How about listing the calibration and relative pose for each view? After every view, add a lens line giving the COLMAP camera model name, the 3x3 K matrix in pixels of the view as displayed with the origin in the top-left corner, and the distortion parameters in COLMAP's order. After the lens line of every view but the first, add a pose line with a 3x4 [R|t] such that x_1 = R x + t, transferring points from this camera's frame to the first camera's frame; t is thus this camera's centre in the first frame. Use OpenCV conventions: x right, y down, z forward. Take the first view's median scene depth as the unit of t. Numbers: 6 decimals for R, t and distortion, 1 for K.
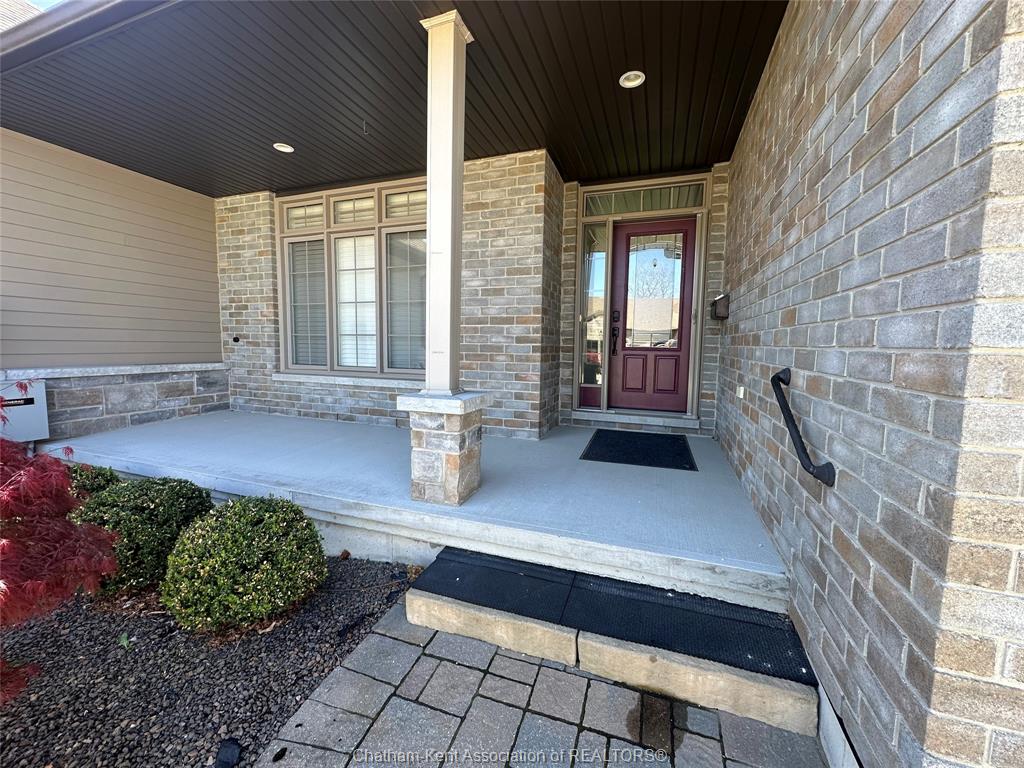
lens RADIAL K [[412.9, 0, 508.4], [0, 412.9, 382.5], [0, 0, 1]] dist [-0.005903, 0.000985]
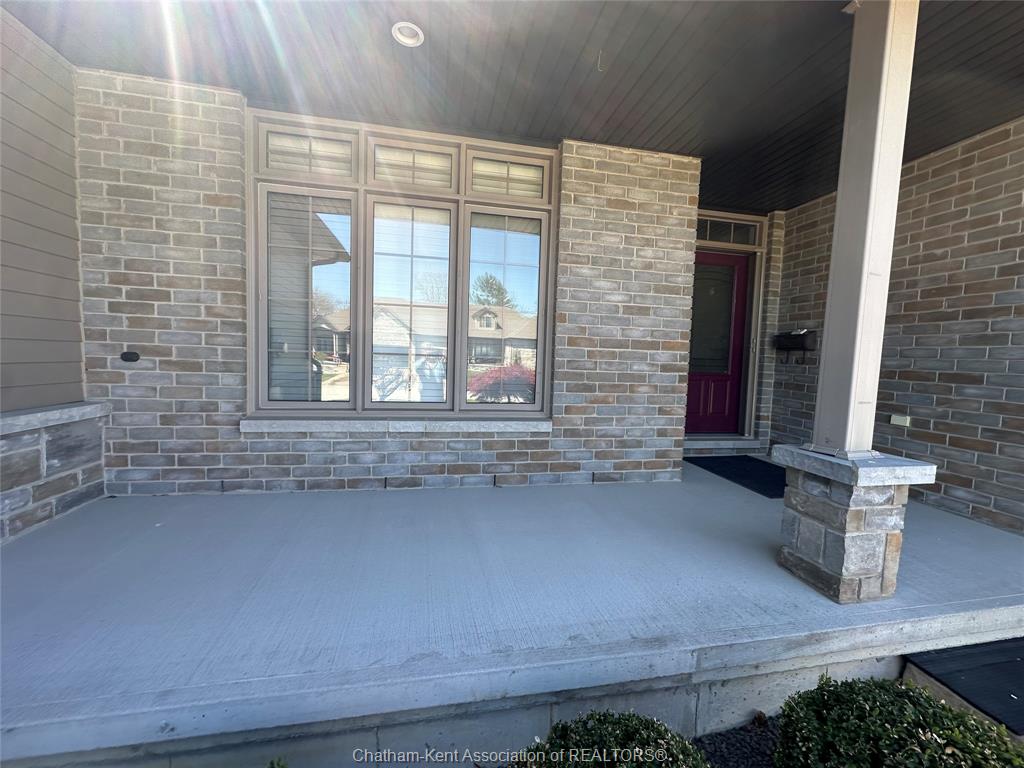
lens RADIAL K [[412.9, 0, 513.7], [0, 412.9, 382.0], [0, 0, 1]] dist [-0.005903, 0.000985]
pose [[0.851877, -0.018572, 0.523413, -0.667270], [0.025696, 0.999650, -0.006351, -0.073092], [-0.523111, 0.018860, 0.852056, 0.407841]]
